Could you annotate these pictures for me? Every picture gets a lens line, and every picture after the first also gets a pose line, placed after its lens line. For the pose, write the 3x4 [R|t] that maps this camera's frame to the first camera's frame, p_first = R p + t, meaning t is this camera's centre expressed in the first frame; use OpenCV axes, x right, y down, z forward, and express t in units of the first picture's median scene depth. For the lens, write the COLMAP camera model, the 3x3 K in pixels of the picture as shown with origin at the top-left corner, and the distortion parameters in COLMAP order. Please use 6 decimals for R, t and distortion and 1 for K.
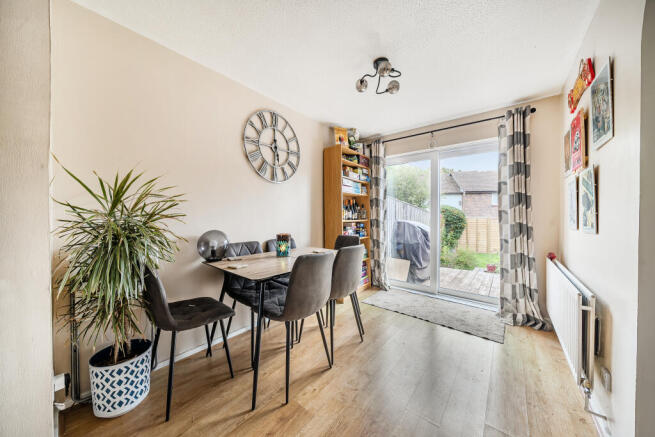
lens RADIAL K [[222.1, 0, 323.8], [0, 222.1, 215.0], [0, 0, 1]] dist [-0.001852, -0.000038]
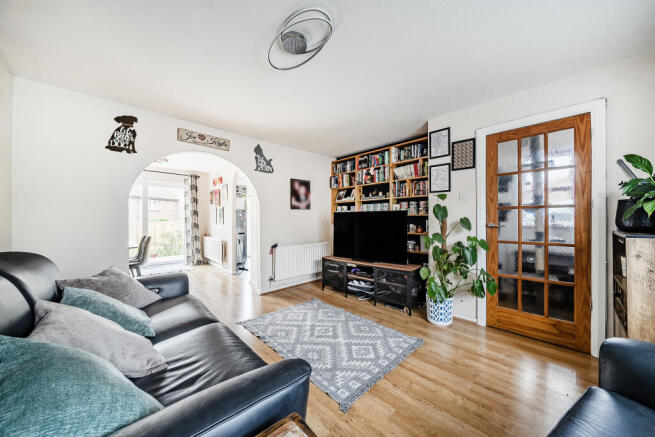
lens RADIAL K [[238.2, 0, 328.2], [0, 238.2, 220.8], [0, 0, 1]] dist [-0.001638, -0.000041]
pose [[0.129442, -0.006981, 0.991562, -1.104767], [0.005533, 0.999965, 0.006318, 0.004450], [-0.991572, 0.004669, 0.129476, -0.571012]]
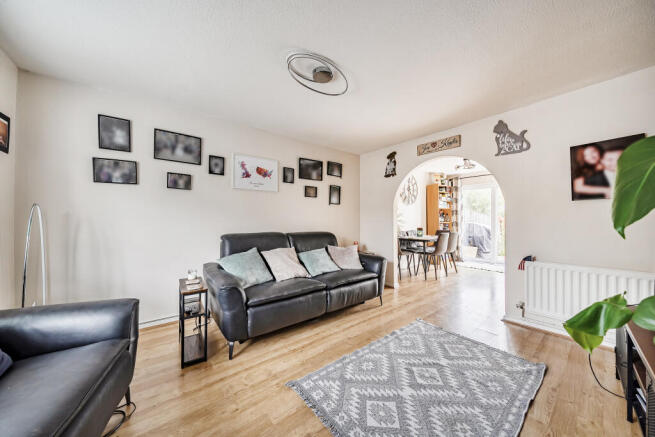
lens RADIAL K [[222.1, 0, 332.0], [0, 222.1, 220.0], [0, 0, 1]] dist [-0.001852, -0.000038]
pose [[0.975857, -0.004428, -0.218368, -0.380882], [0.003938, 0.999989, -0.002682, 0.006916], [0.218377, 0.001757, 0.975863, -1.048346]]
